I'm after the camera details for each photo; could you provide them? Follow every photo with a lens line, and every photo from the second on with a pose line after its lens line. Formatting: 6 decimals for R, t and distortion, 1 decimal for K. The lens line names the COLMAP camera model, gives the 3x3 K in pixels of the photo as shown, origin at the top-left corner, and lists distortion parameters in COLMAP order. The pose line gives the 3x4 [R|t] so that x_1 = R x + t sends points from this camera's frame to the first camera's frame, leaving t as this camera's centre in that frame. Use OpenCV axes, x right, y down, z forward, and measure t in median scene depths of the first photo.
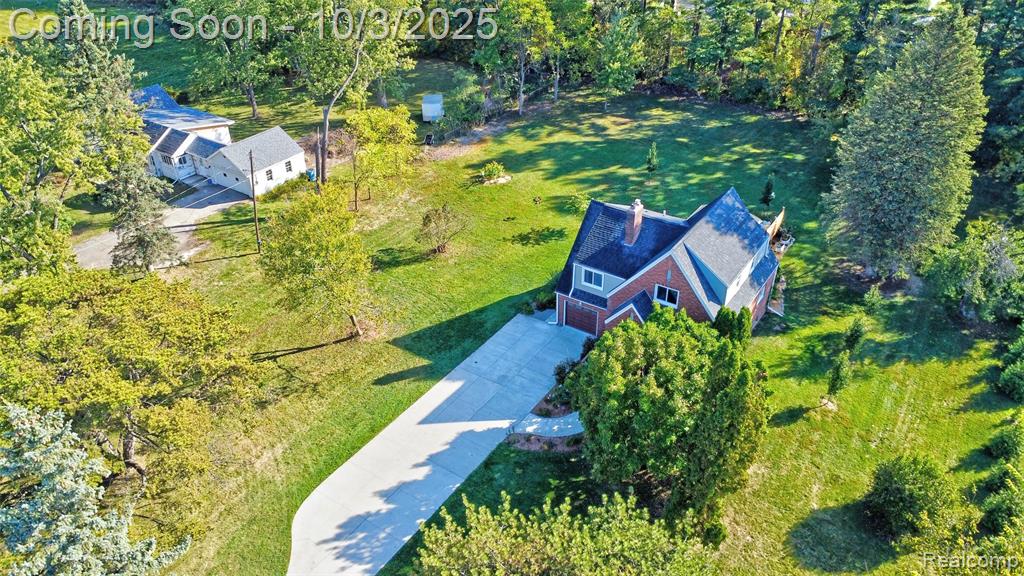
lens RADIAL K [[739.6, 0, 510.3], [0, 739.6, 290.5], [0, 0, 1]] dist [-0.029711, -0.006148]
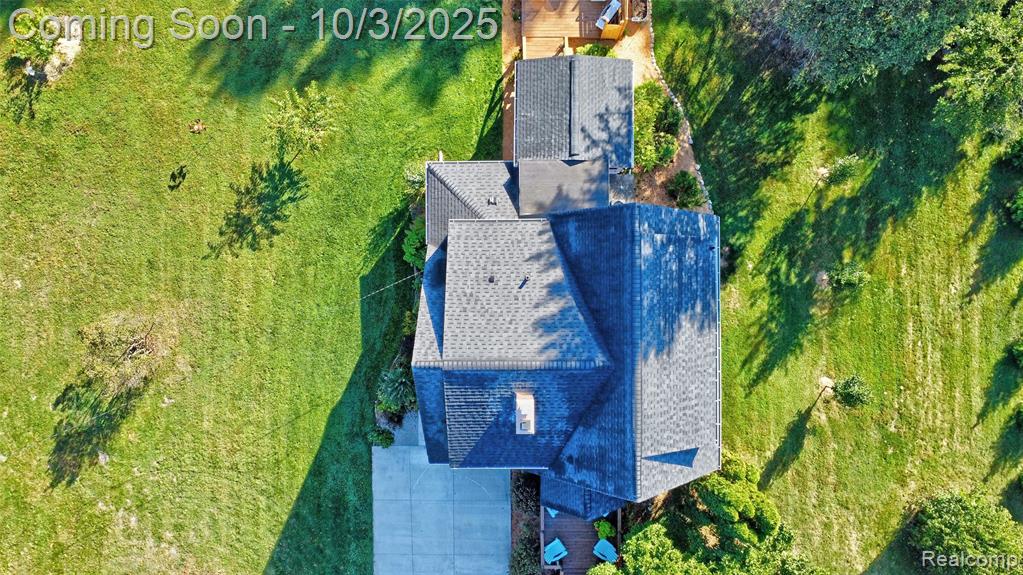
lens RADIAL K [[738.9, 0, 509.8], [0, 738.9, 290.0], [0, 0, 1]] dist [-0.029711, -0.006148]
pose [[0.824572, -0.565755, 0.001381, 0.201010], [0.314794, 0.460829, 0.829784, -0.568180], [-0.470091, -0.683782, 0.558083, 0.735920]]
